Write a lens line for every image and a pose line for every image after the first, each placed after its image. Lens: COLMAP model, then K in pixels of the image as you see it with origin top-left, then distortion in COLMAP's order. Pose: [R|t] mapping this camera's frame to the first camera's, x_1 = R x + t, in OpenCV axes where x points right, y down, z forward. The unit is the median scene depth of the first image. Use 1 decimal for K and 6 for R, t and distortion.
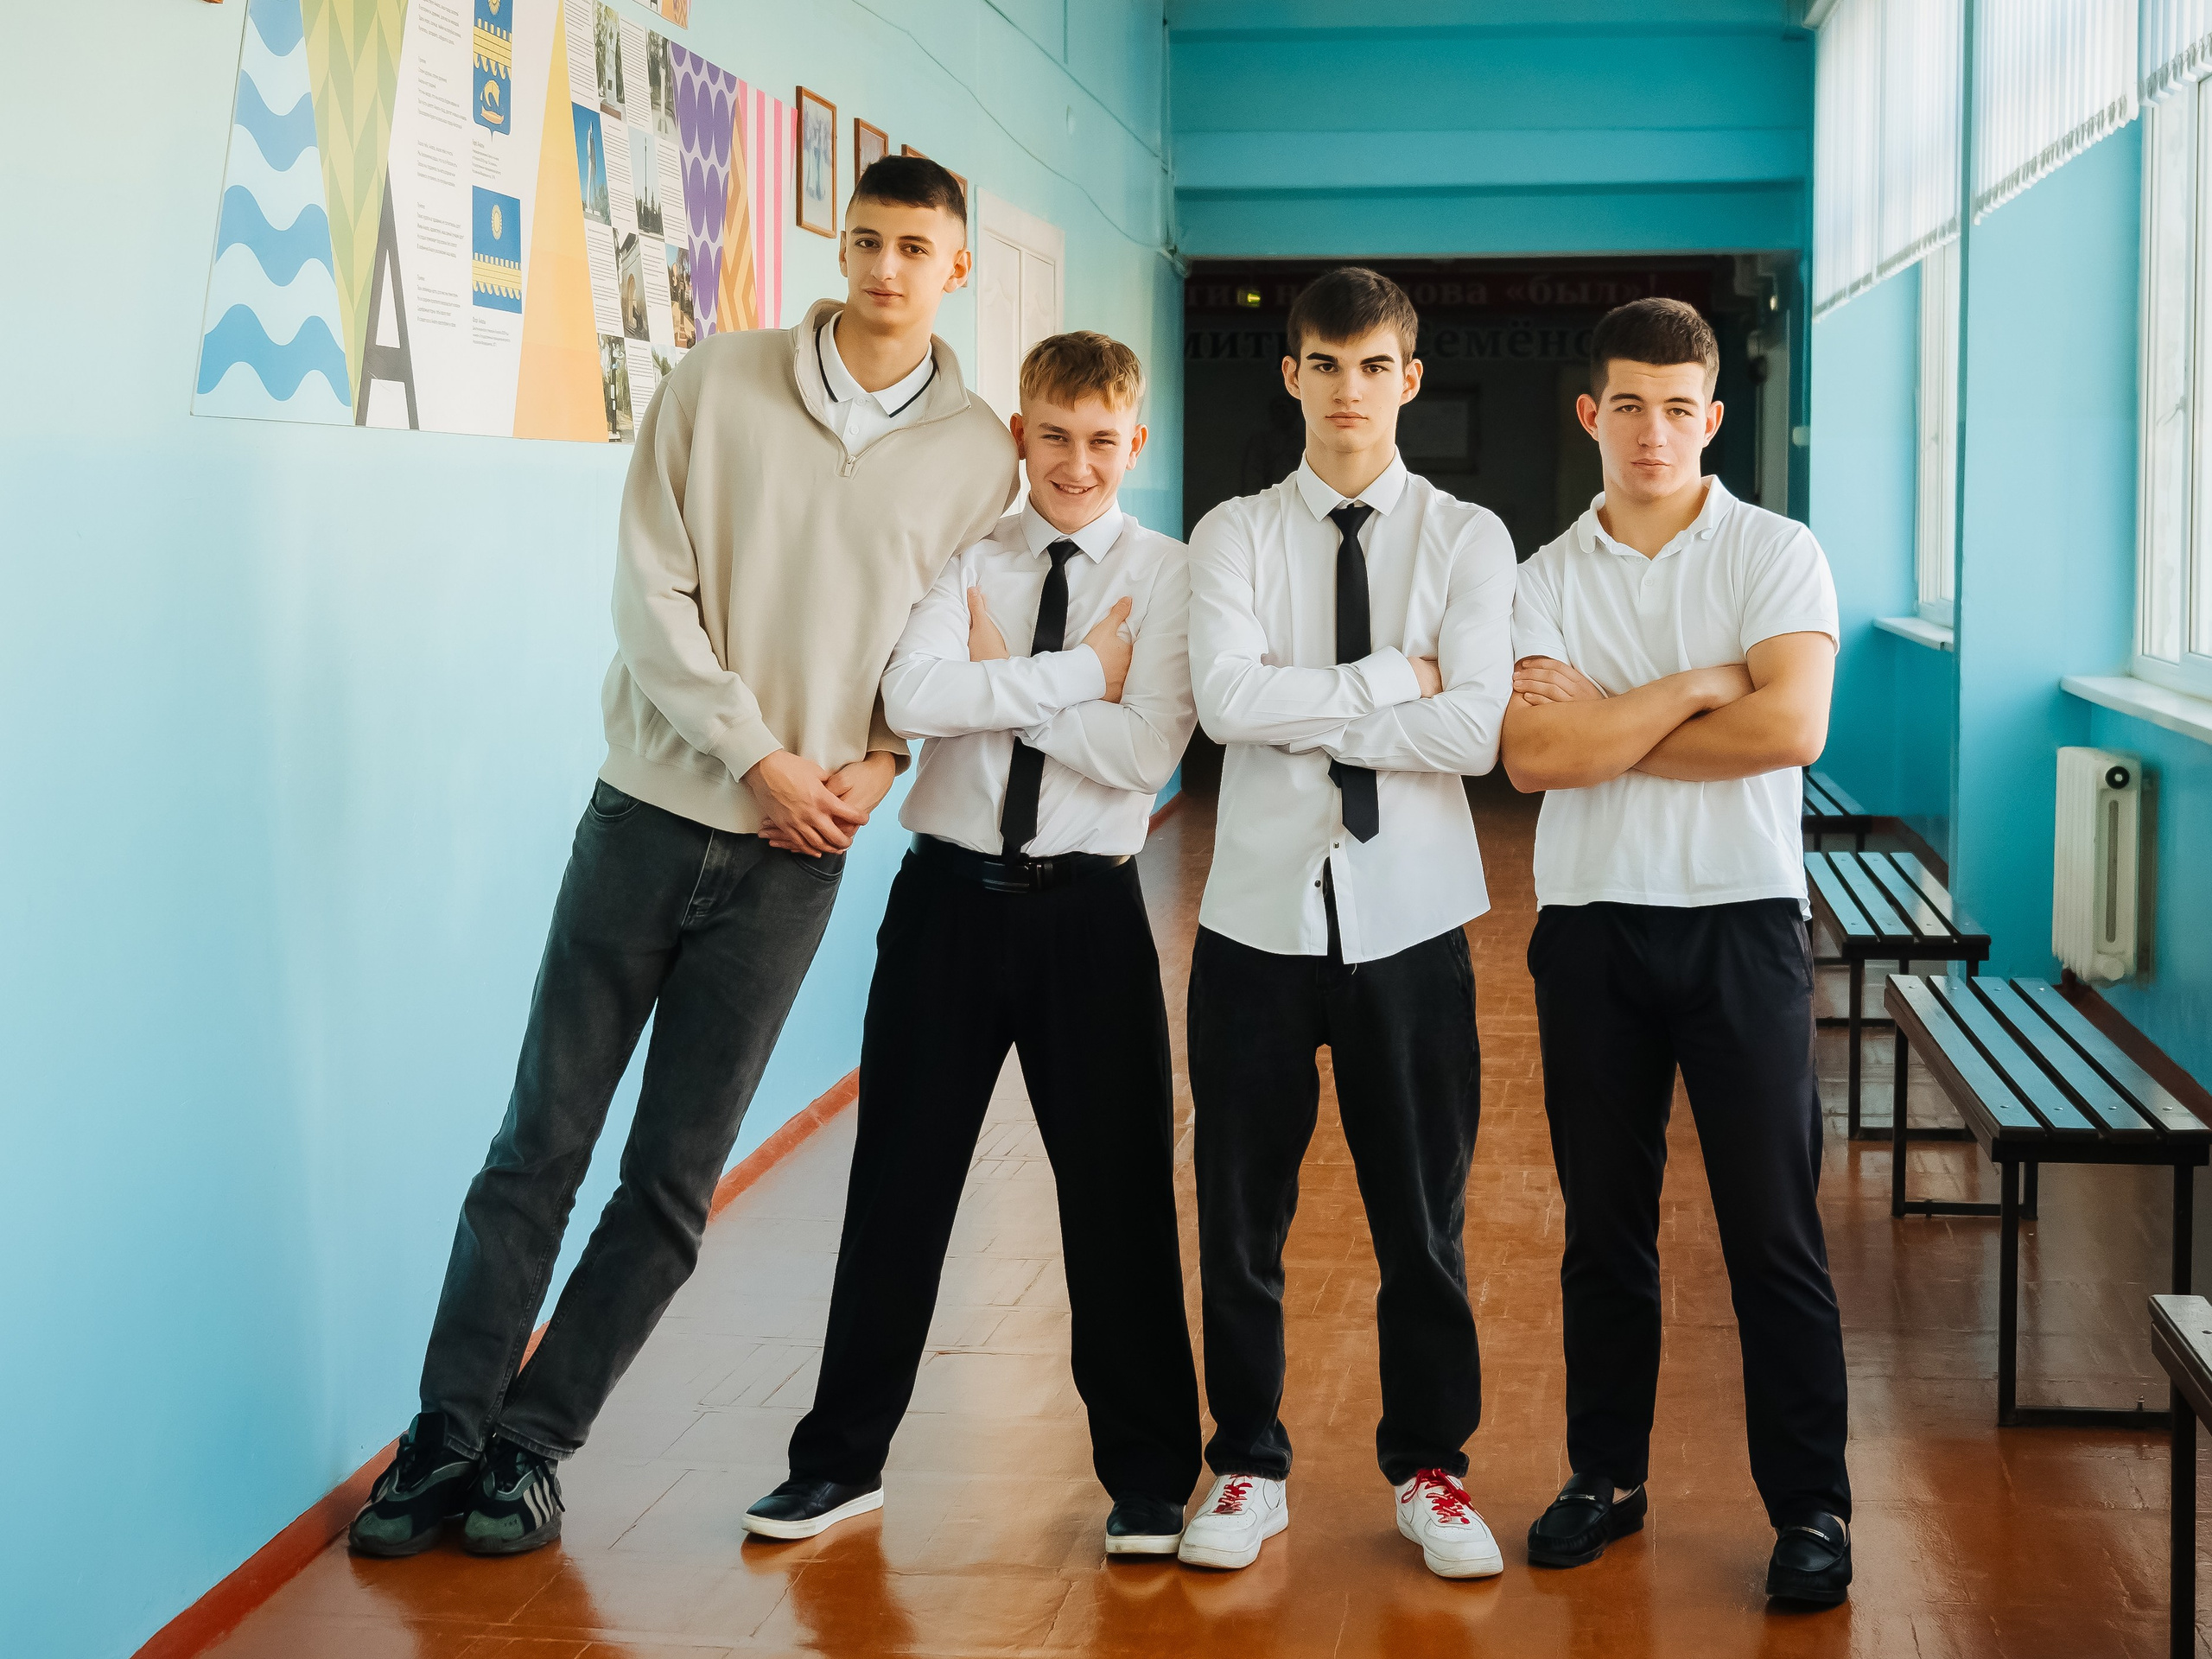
lens RADIAL K [[3267.6, 0, 1106.0], [0, 3267.6, 829.5], [0, 0, 1]] dist [0.024269, 0.105089]
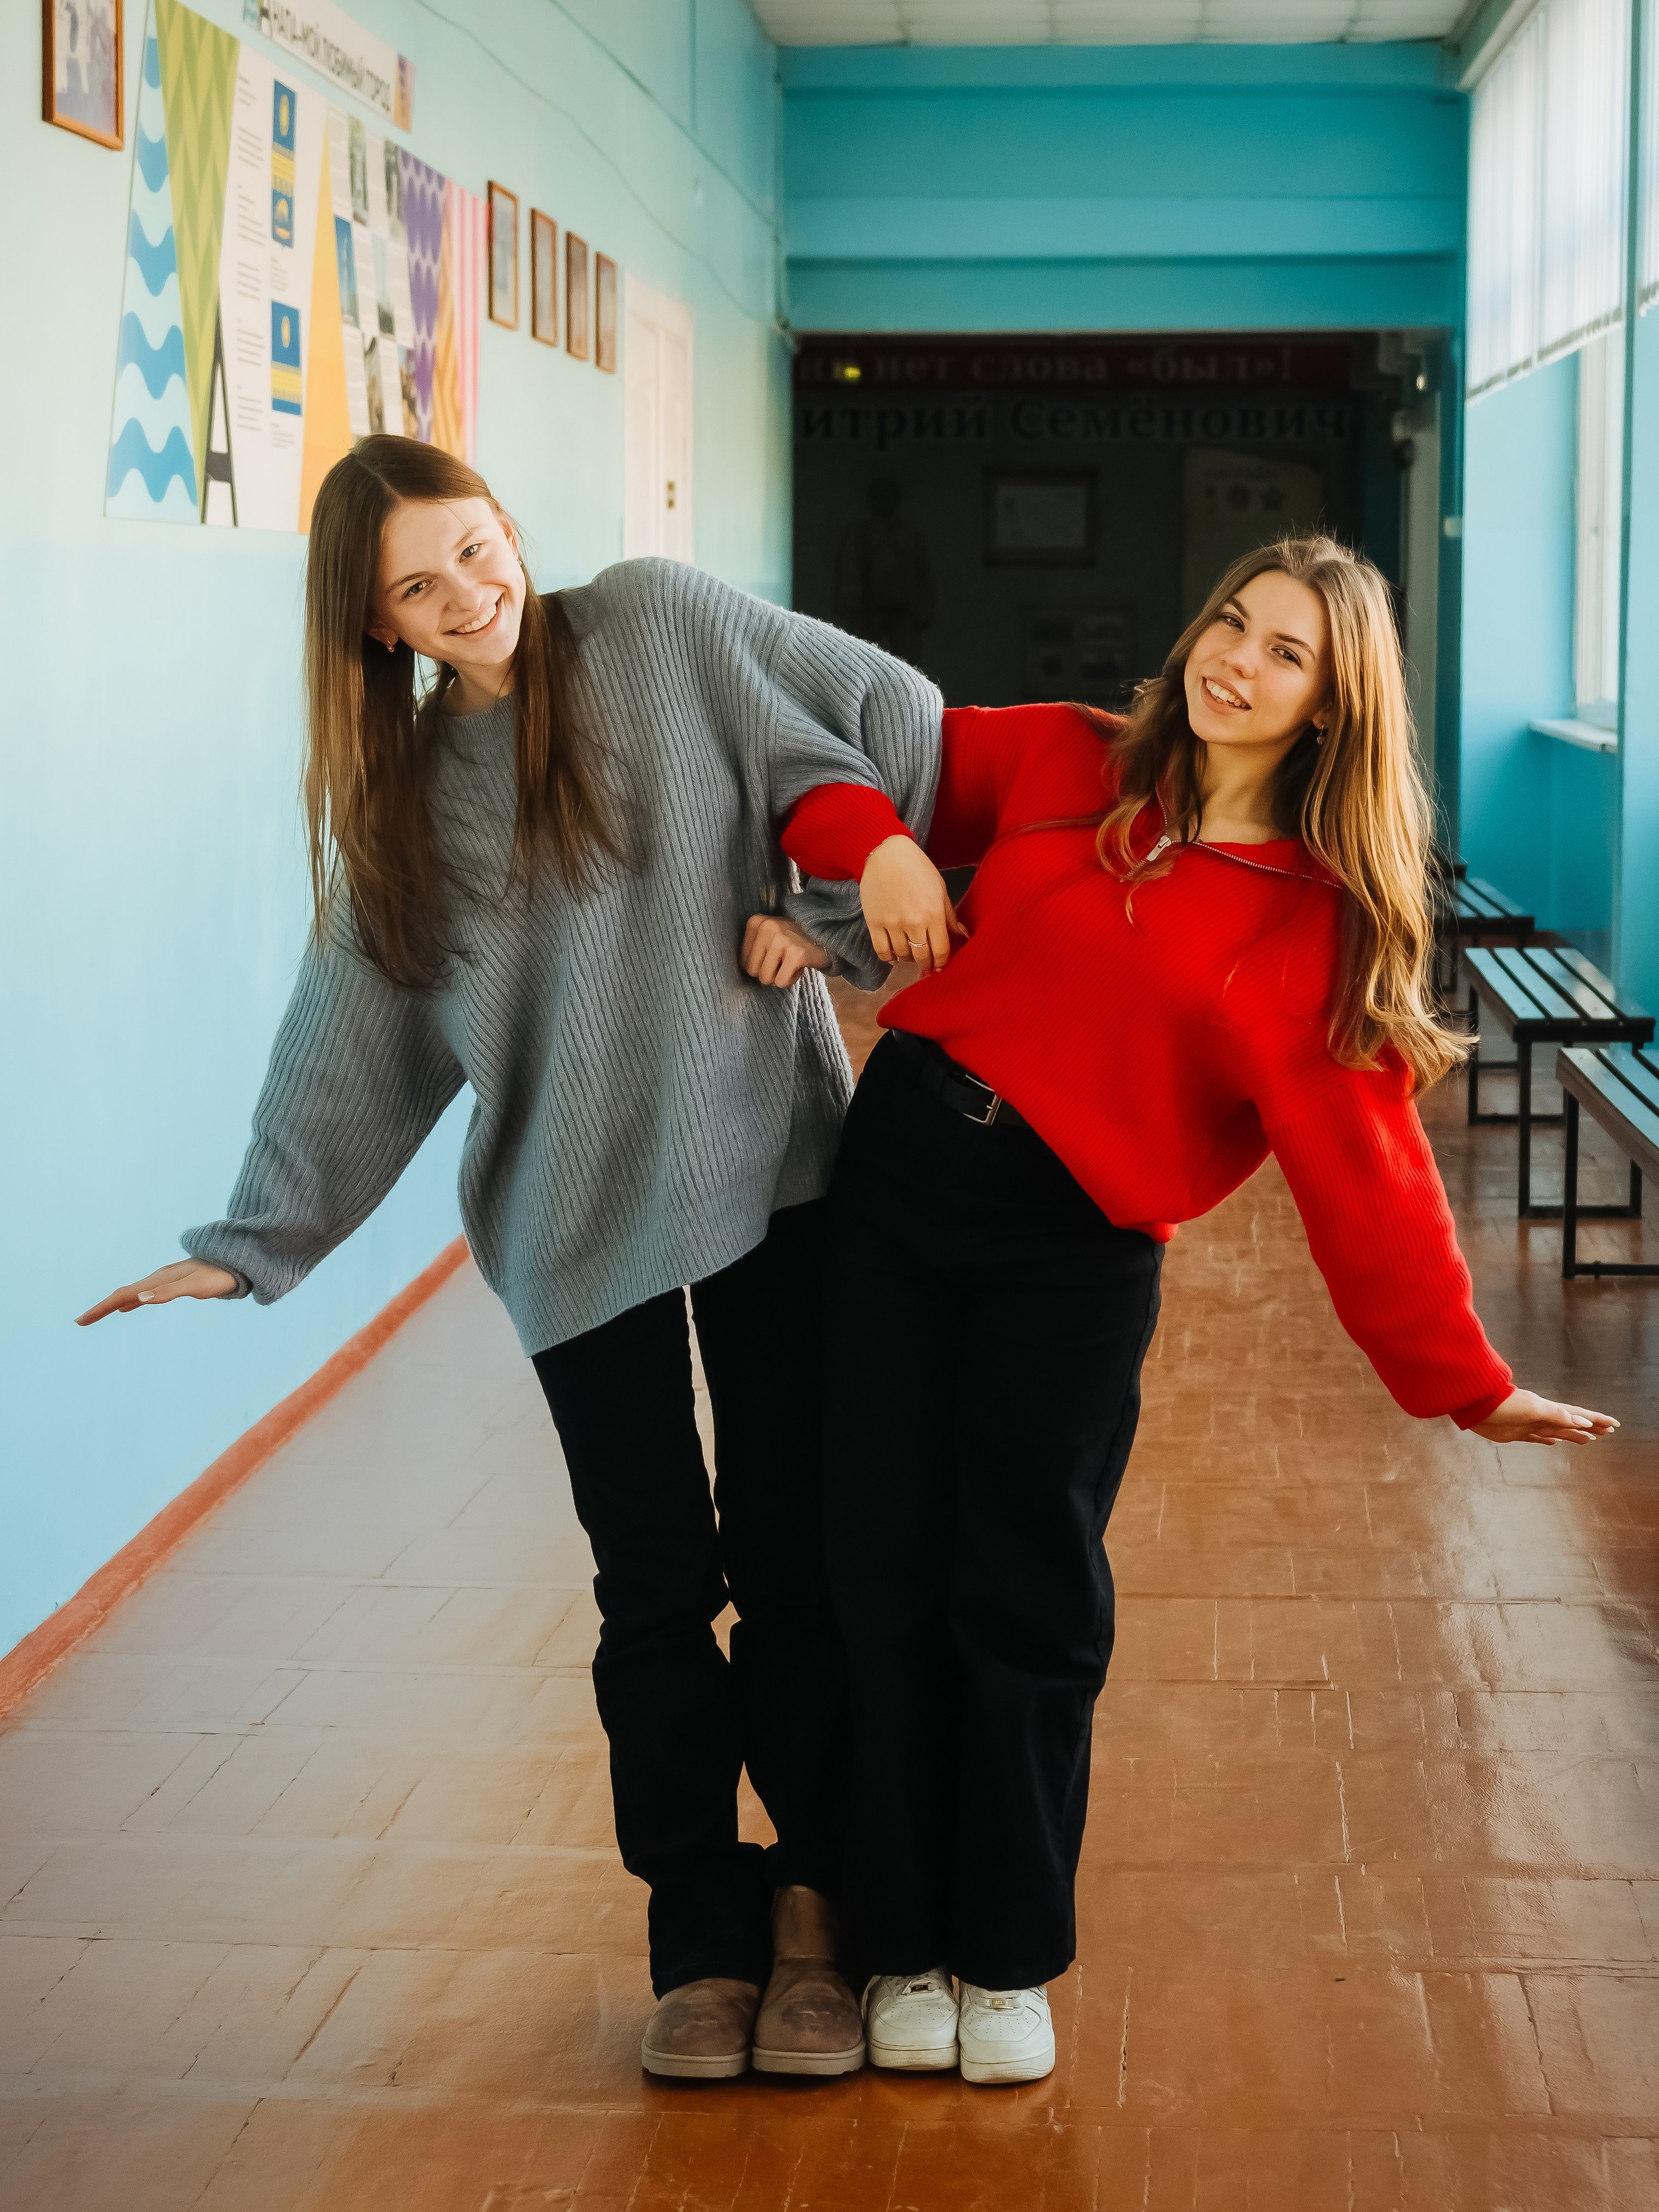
lens RADIAL K [[3780.5, 0, 829.5], [0, 3780.5, 1106.0], [0, 0, 1]] dist [0.021504, 0.086291]
pose [[0.998672, -0.005751, 0.051198, -0.058679], [0.004028, 0.999424, 0.033682, 0.021586], [-0.051363, -0.033431, 0.998120, -0.205068]]
